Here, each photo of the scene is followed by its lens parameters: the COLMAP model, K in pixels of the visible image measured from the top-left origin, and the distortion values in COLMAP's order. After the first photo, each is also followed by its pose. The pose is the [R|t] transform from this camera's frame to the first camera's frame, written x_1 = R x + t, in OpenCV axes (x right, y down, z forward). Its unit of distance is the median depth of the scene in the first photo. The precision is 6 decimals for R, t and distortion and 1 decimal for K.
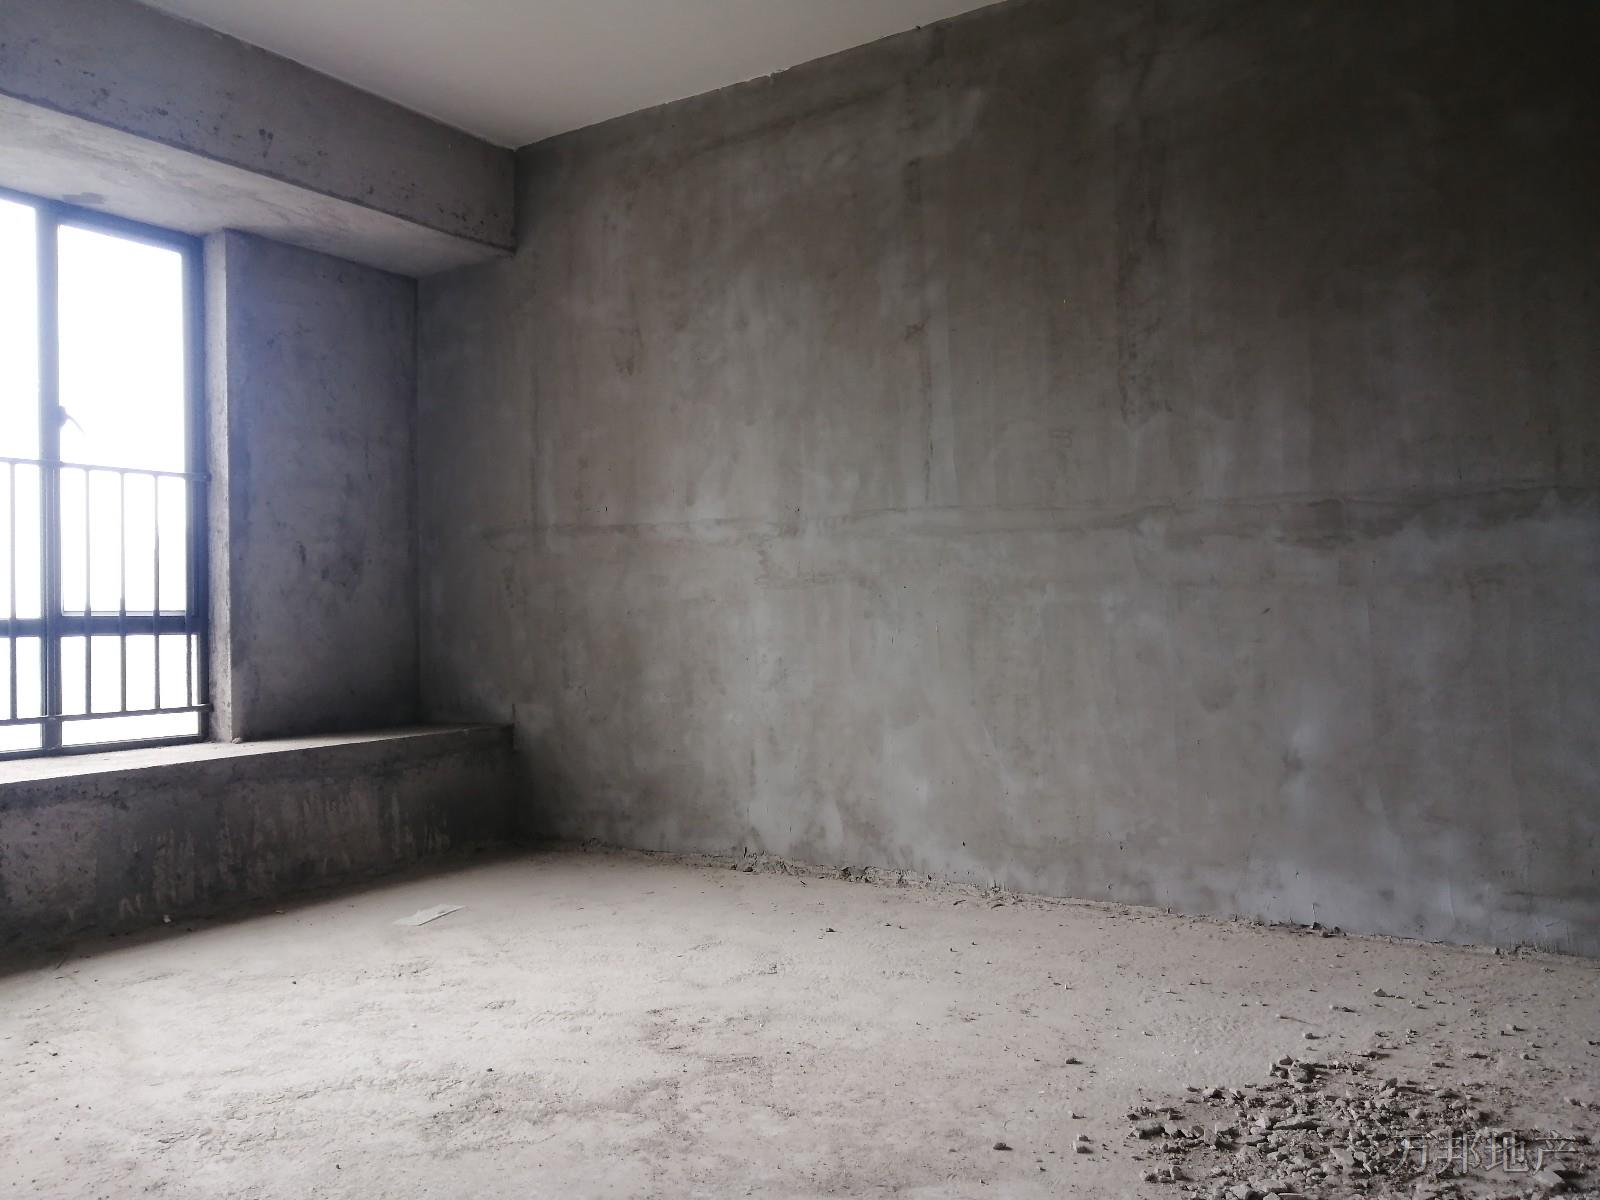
lens RADIAL K [[1331.7, 0, 800.0], [0, 1331.7, 600.0], [0, 0, 1]] dist [0.004664, -0.002651]
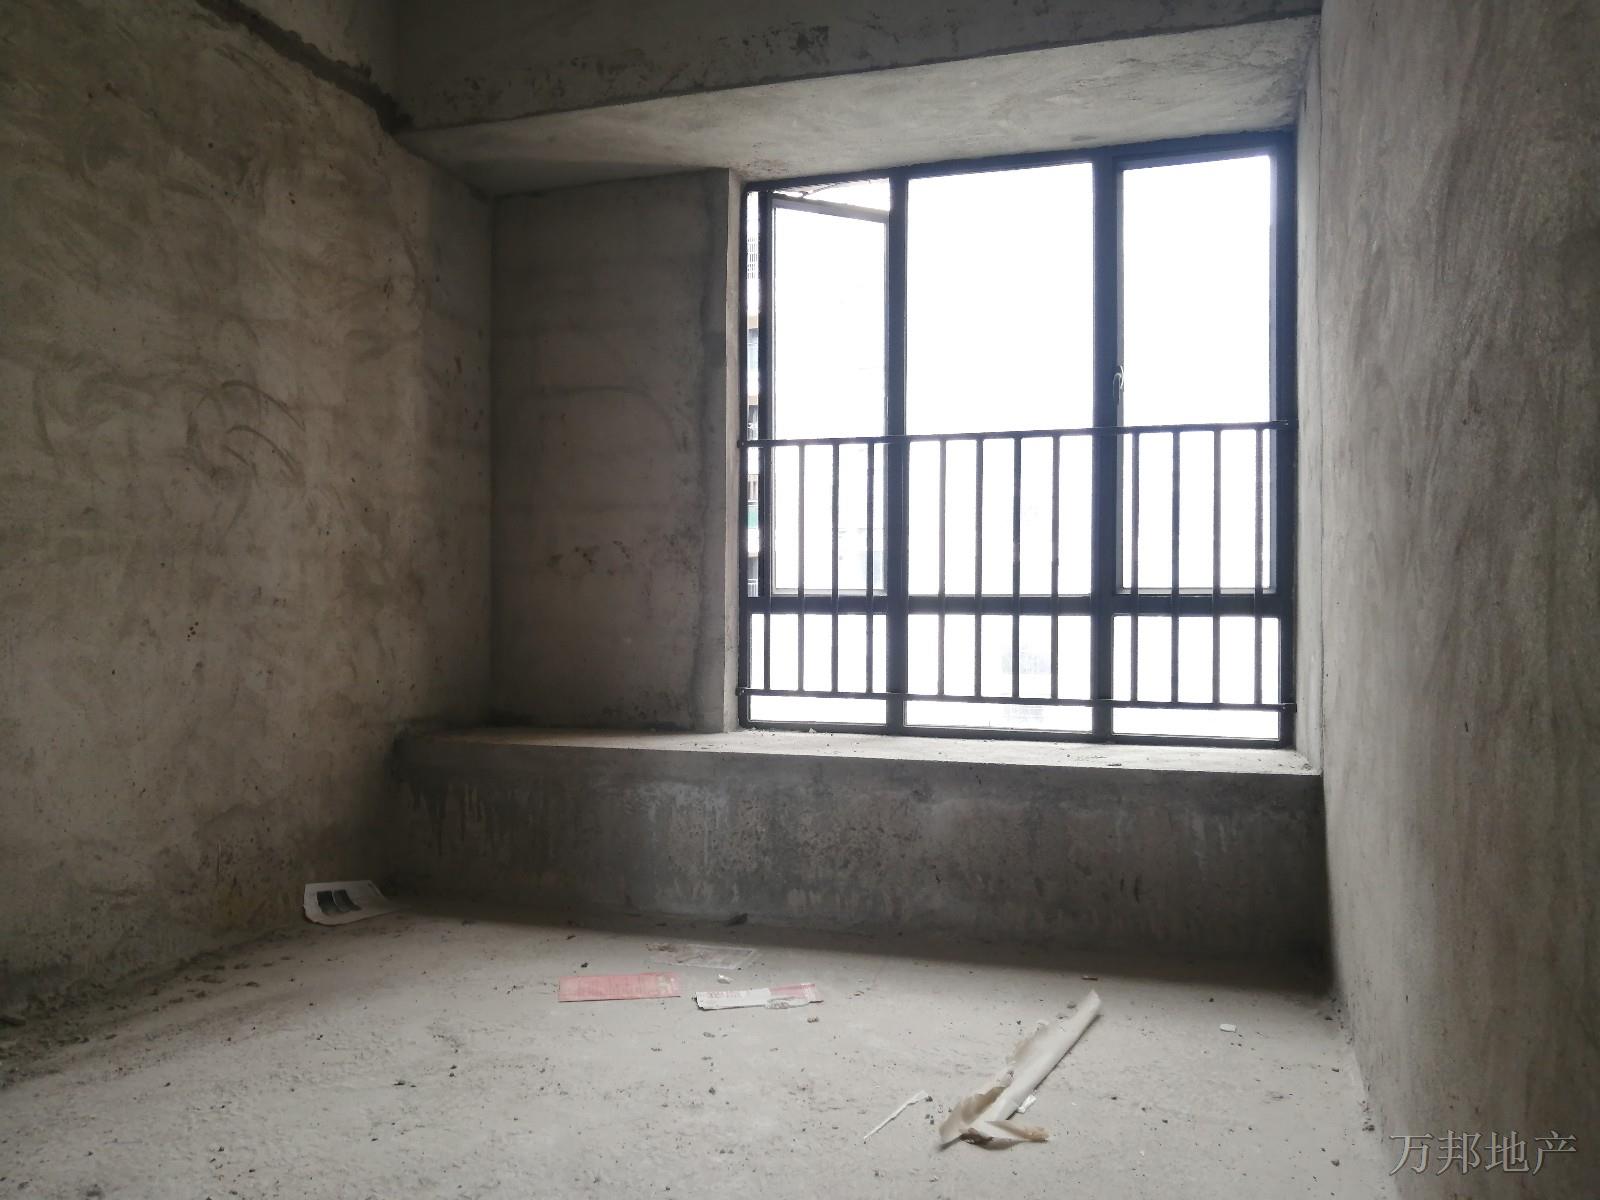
lens RADIAL K [[1331.7, 0, 800.0], [0, 1331.7, 600.0], [0, 0, 1]] dist [0.004664, -0.002651]
pose [[0.138465, 0.013441, -0.990276, 0.380689], [0.005252, 0.999884, 0.014306, 0.002272], [0.990353, -0.007182, 0.138378, 0.727659]]
